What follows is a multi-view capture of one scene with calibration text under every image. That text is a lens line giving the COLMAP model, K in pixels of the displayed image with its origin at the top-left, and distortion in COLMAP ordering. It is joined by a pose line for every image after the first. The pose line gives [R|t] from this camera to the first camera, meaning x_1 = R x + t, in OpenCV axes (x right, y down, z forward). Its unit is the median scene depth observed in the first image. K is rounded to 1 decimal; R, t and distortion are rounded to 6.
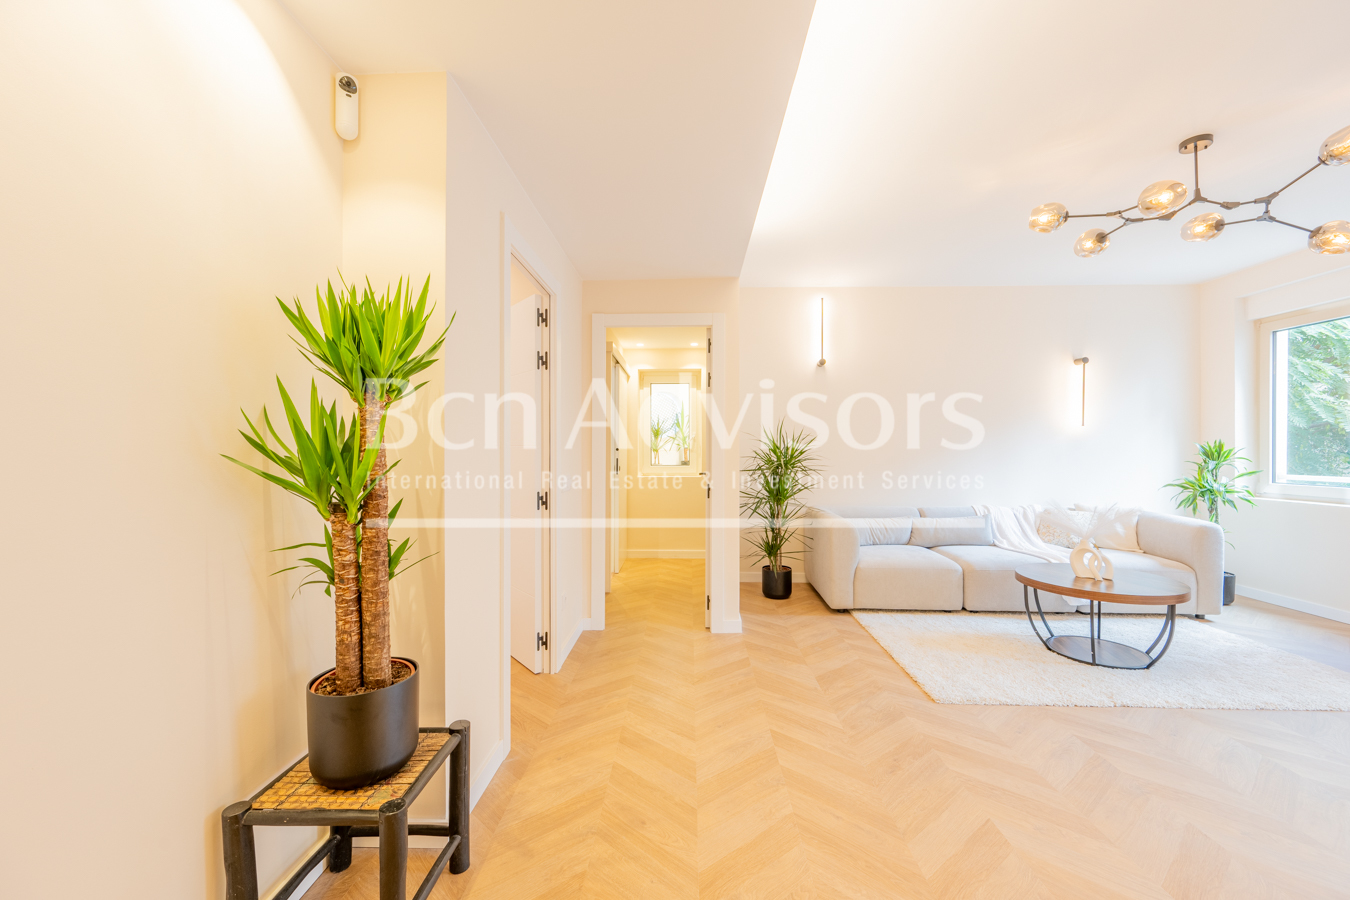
lens RADIAL K [[530.8, 0, 670.6], [0, 530.8, 450.7], [0, 0, 1]] dist [-0.000061, -0.000199]
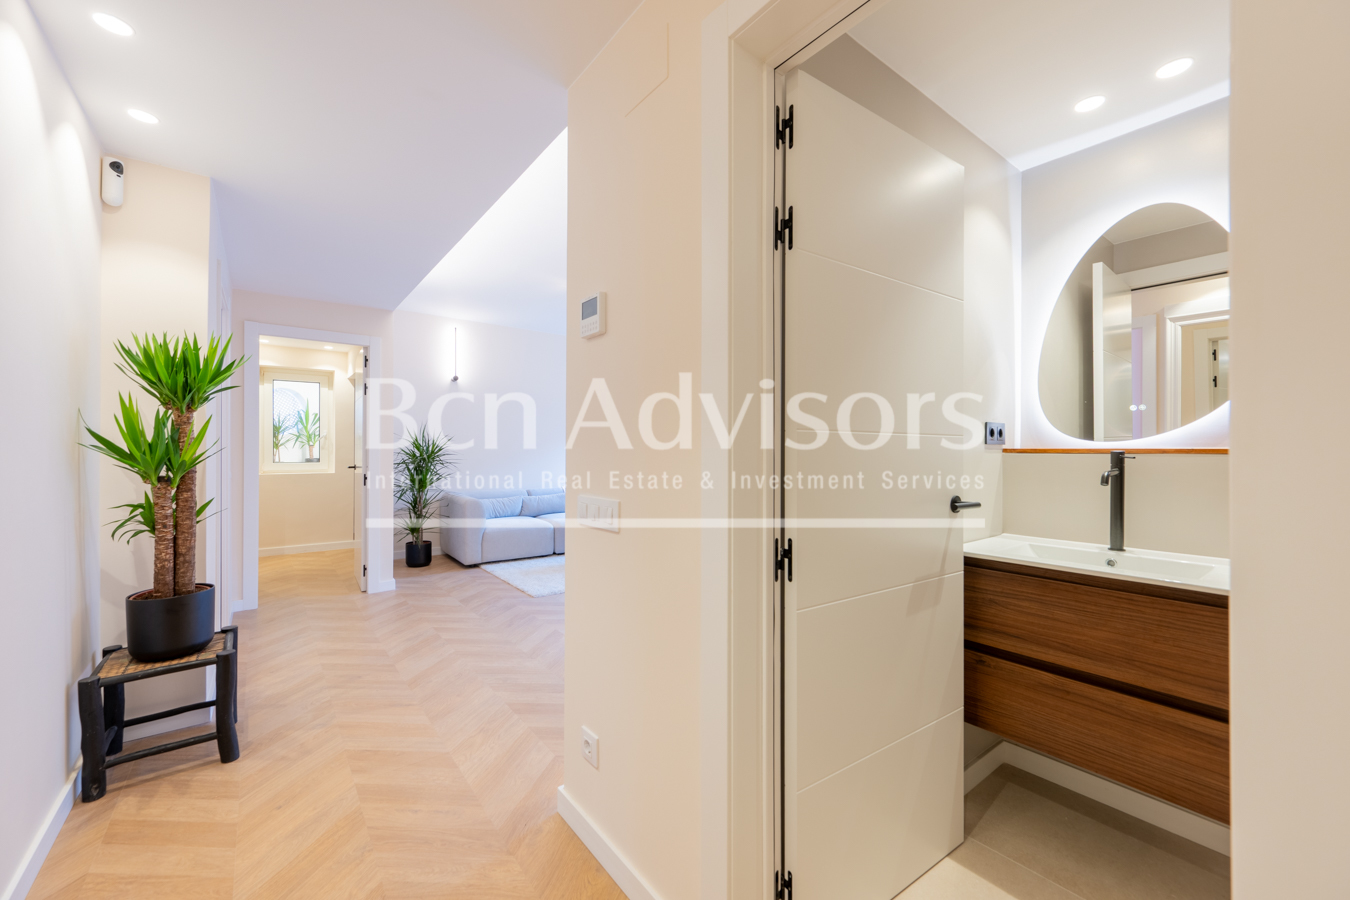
lens RADIAL K [[530.8, 0, 670.6], [0, 530.8, 450.7], [0, 0, 1]] dist [-0.000061, -0.000199]
pose [[0.768949, 0.002066, 0.639306, -0.224123], [-0.001430, 0.999998, -0.001511, 0.012408], [-0.639308, 0.000247, 0.768951, -0.524388]]
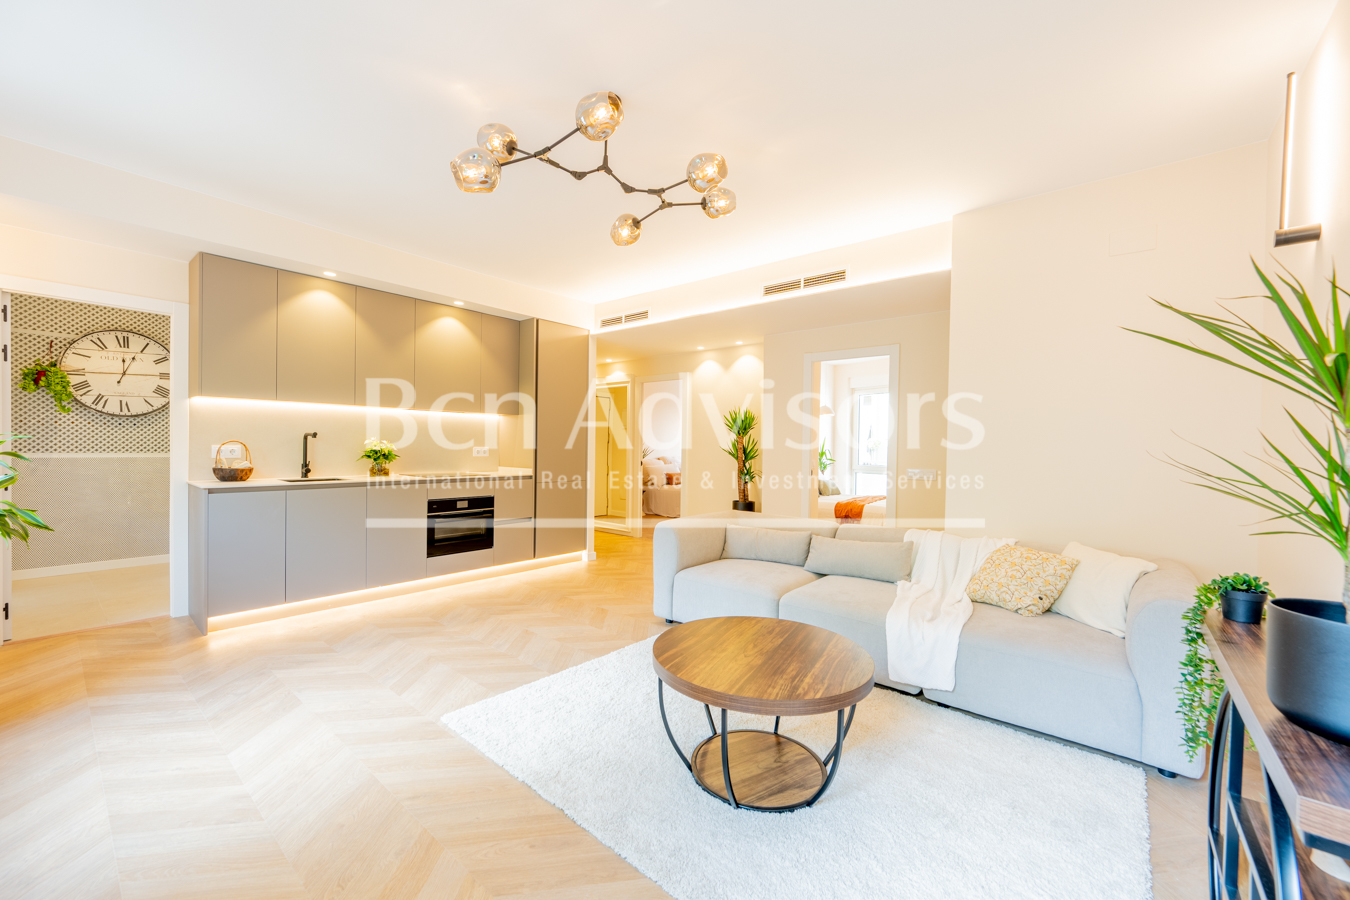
lens RADIAL K [[530.8, 0, 670.6], [0, 530.8, 450.7], [0, 0, 1]] dist [-0.000061, -0.000199]
pose [[-0.618438, -0.000990, -0.785833, 1.525380], [-0.018496, 0.999741, 0.013296, -0.010091], [0.785616, 0.022758, -0.618296, 1.547464]]
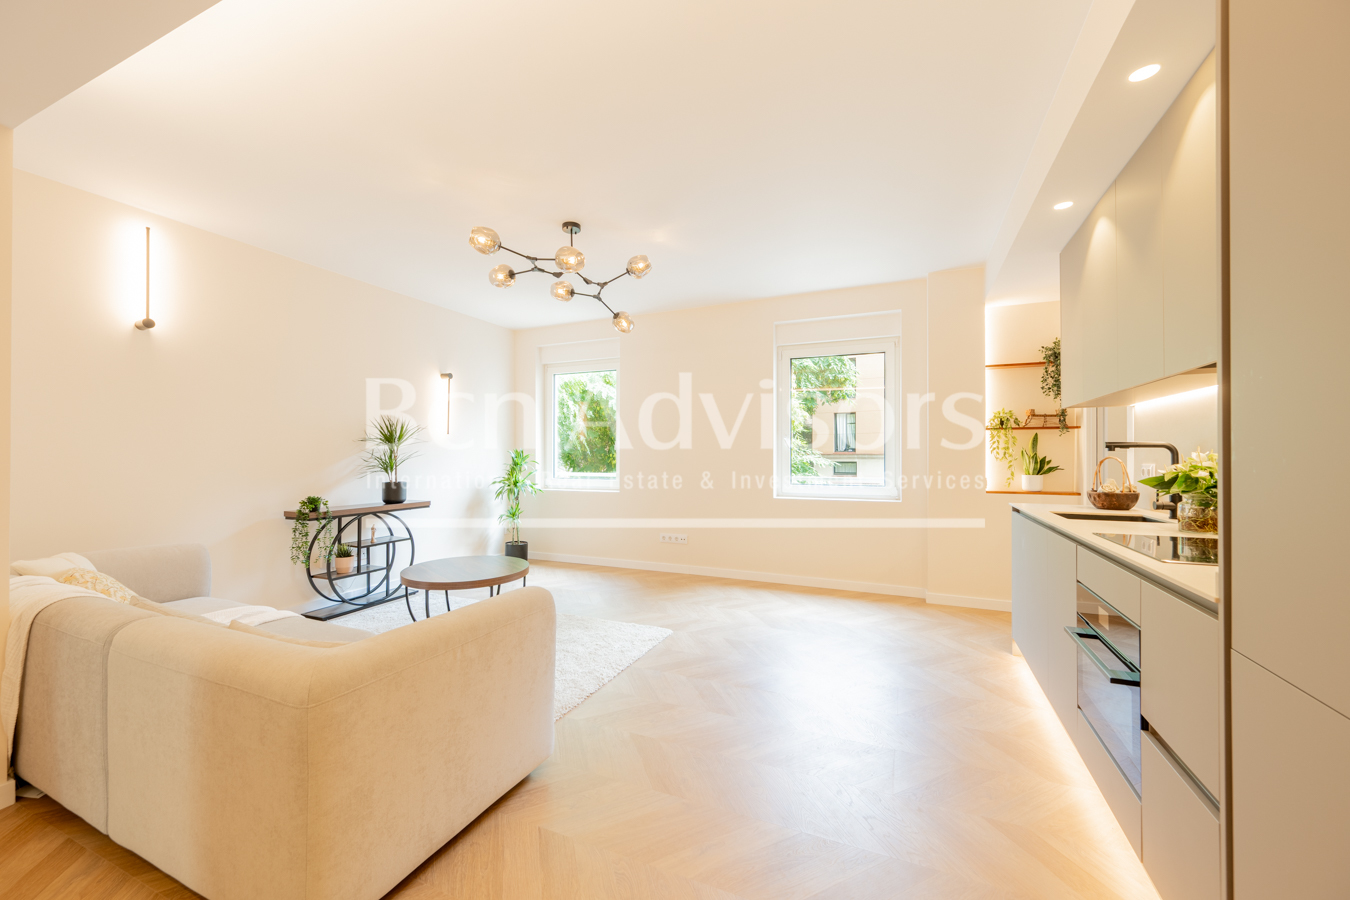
lens RADIAL K [[527.8, 0, 670.1], [0, 527.8, 452.2], [0, 0, 1]] dist [0.001487, 0.000021]
pose [[0.371239, 0.005225, 0.928522, -0.145033], [0.001807, 0.999978, -0.006350, -0.001135], [-0.928535, 0.004036, 0.371222, 0.257136]]
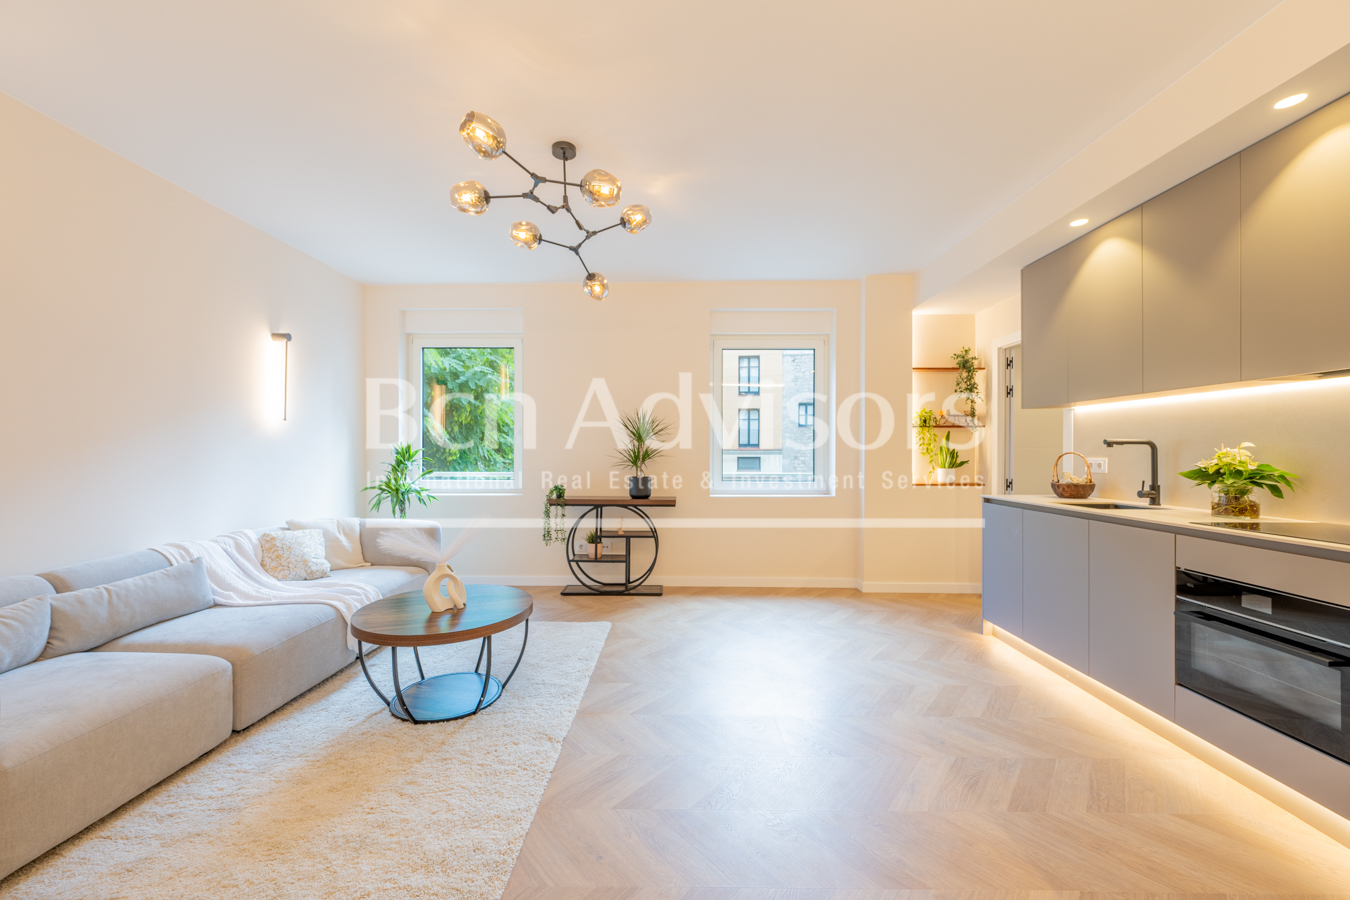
lens RADIAL K [[530.8, 0, 670.6], [0, 530.8, 450.7], [0, 0, 1]] dist [-0.000061, -0.000199]
pose [[-0.023682, -0.000111, 0.999720, -0.033368], [0.001312, 0.999999, 0.000142, -0.001991], [-0.999719, 0.001315, -0.023681, 0.768812]]
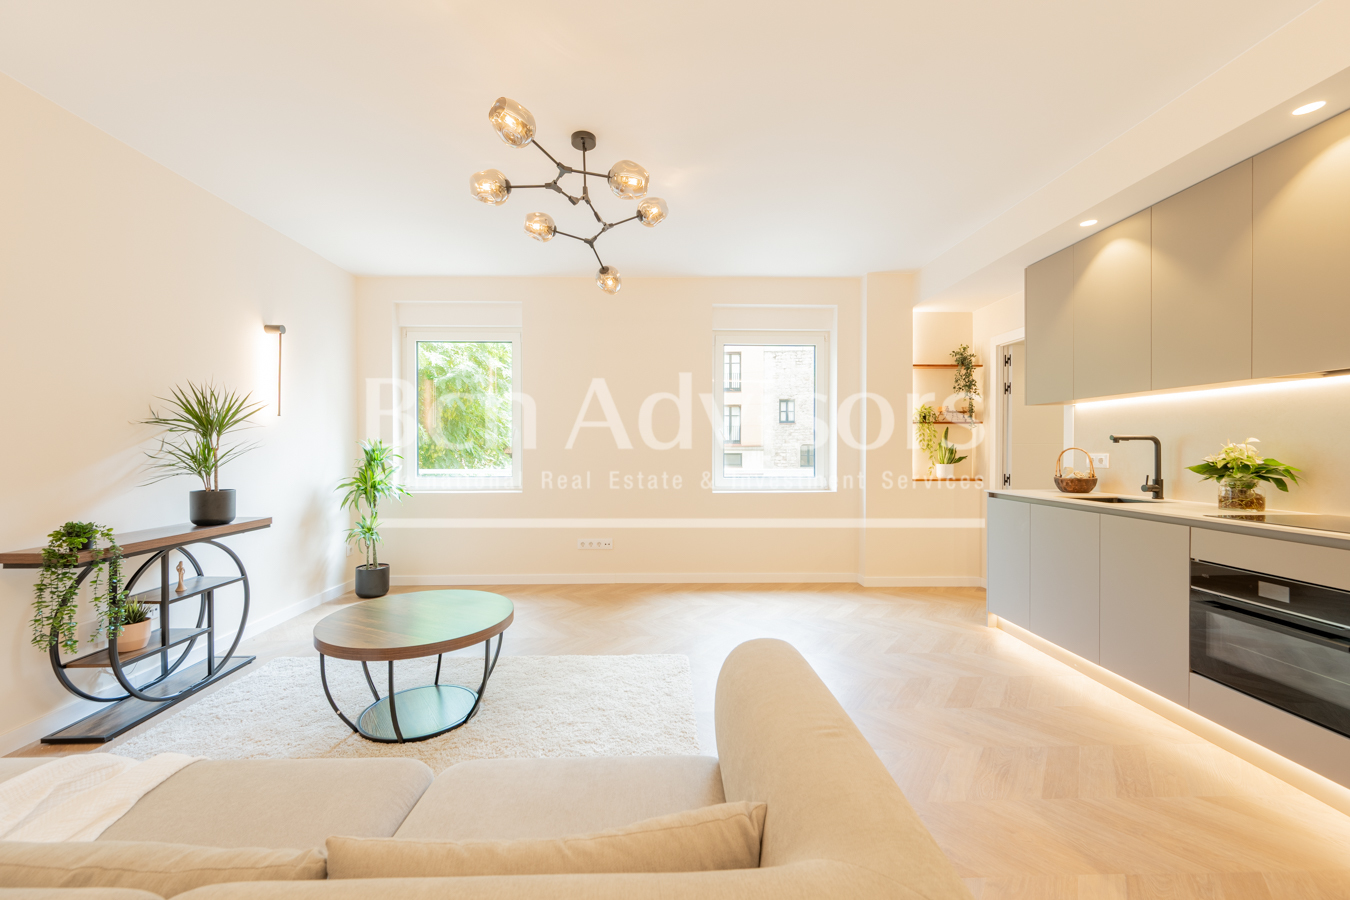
lens RADIAL K [[532.4, 0, 671.4], [0, 532.4, 451.3], [0, 0, 1]] dist [-0.001041, 0.000234]
pose [[-0.065792, -0.008094, 0.997801, -0.024491], [0.002926, 0.999961, 0.008304, -0.001709], [-0.997829, 0.003466, -0.065766, 0.846789]]
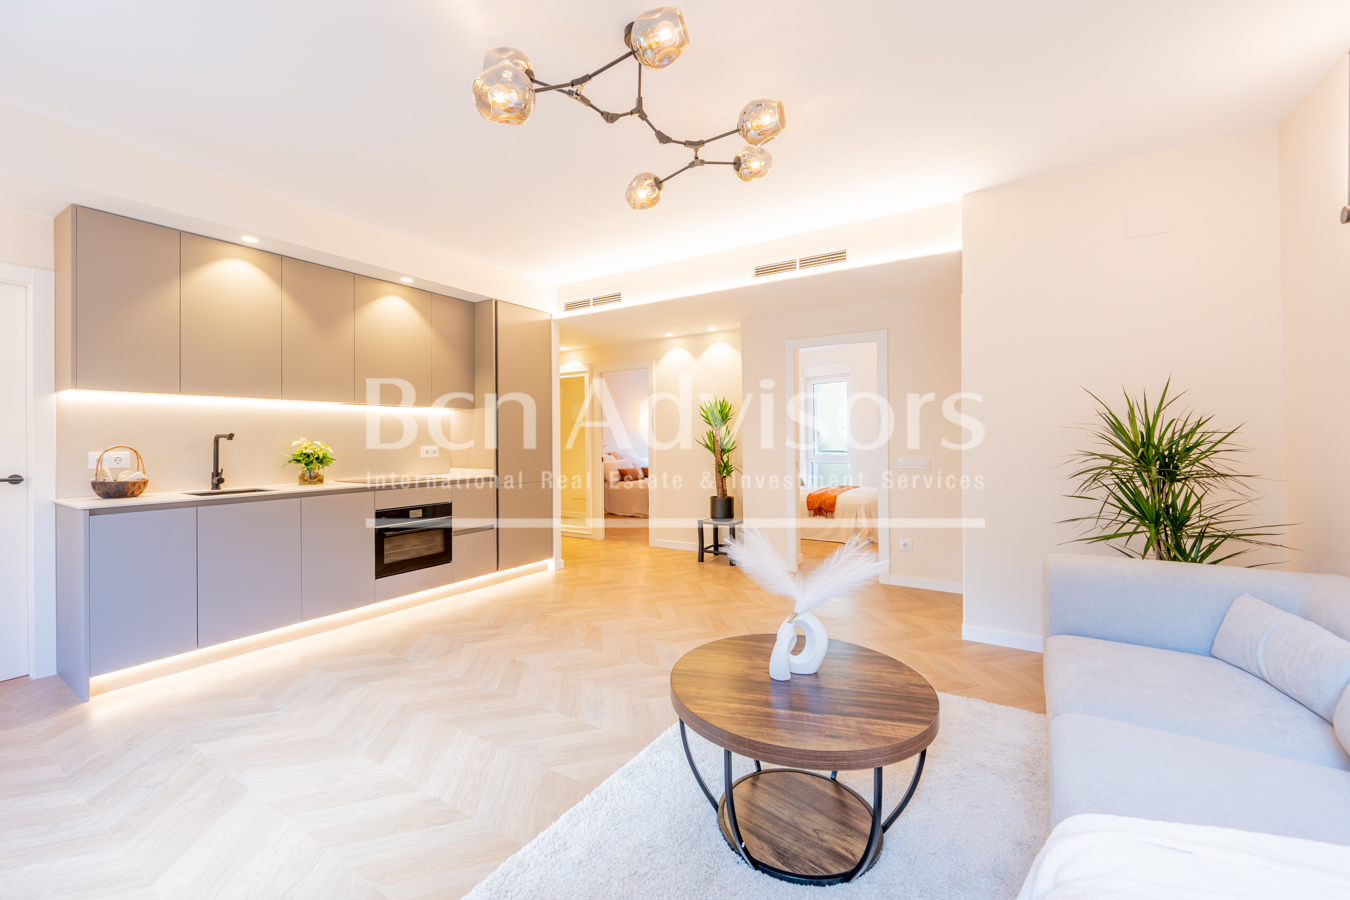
lens RADIAL K [[540.6, 0, 669.9], [0, 540.6, 435.3], [0, 0, 1]] dist [-0.000697, 0.000399]
pose [[-0.504316, -0.001454, -0.863518, 1.531398], [0.004411, 0.999981, -0.004260, -0.008952], [0.863508, -0.005957, -0.504300, 1.332652]]
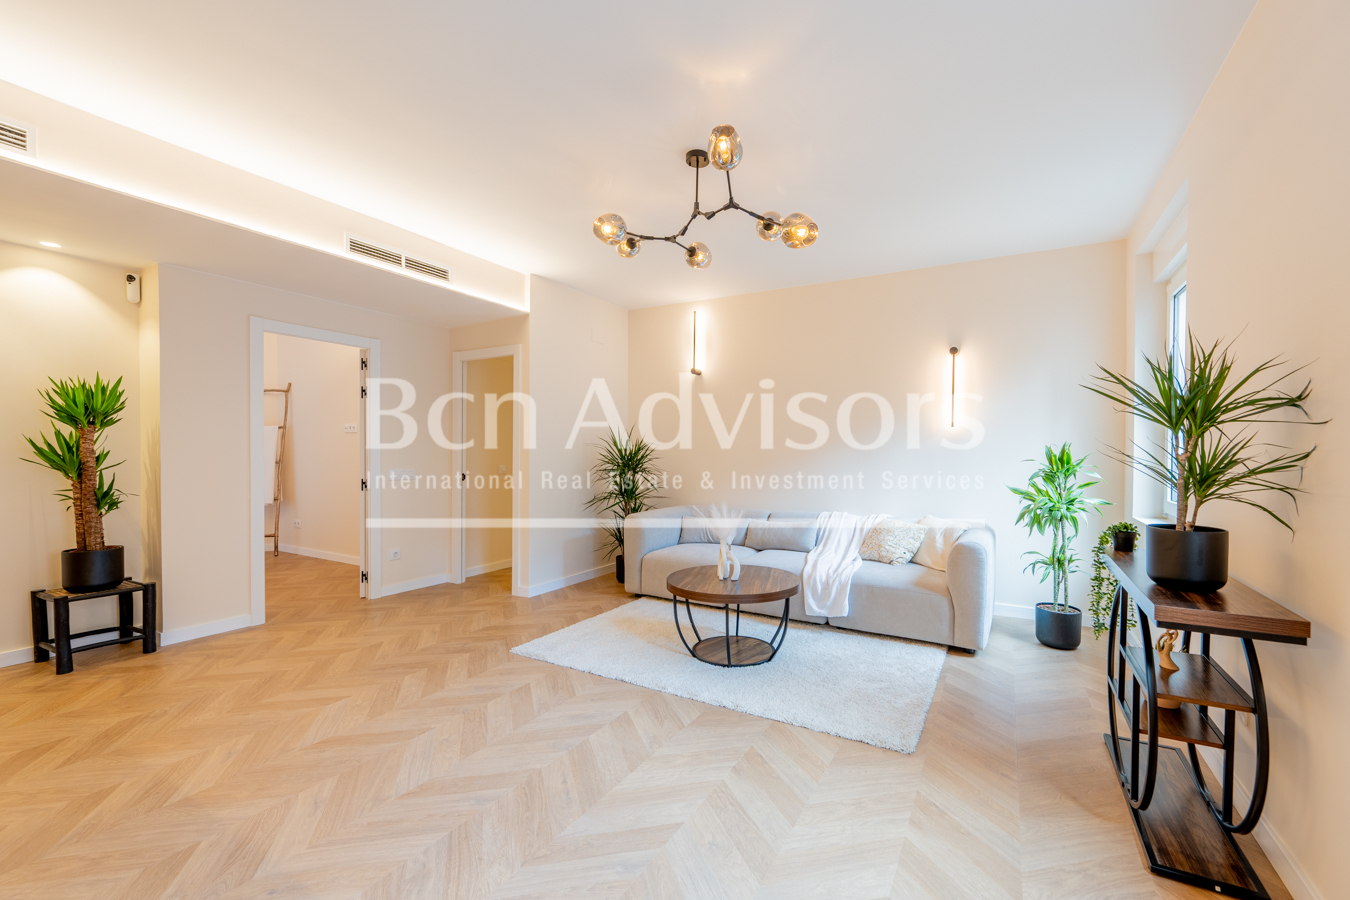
lens RADIAL K [[551.2, 0, 708.9], [0, 551.2, 456.6], [0, 0, 1]] dist [-0.000548, -0.000115]
pose [[0.893078, 0.008125, -0.449829, 1.408394], [-0.005454, 0.999959, 0.007234, -0.002129], [0.449869, -0.004007, 0.893086, 0.038093]]
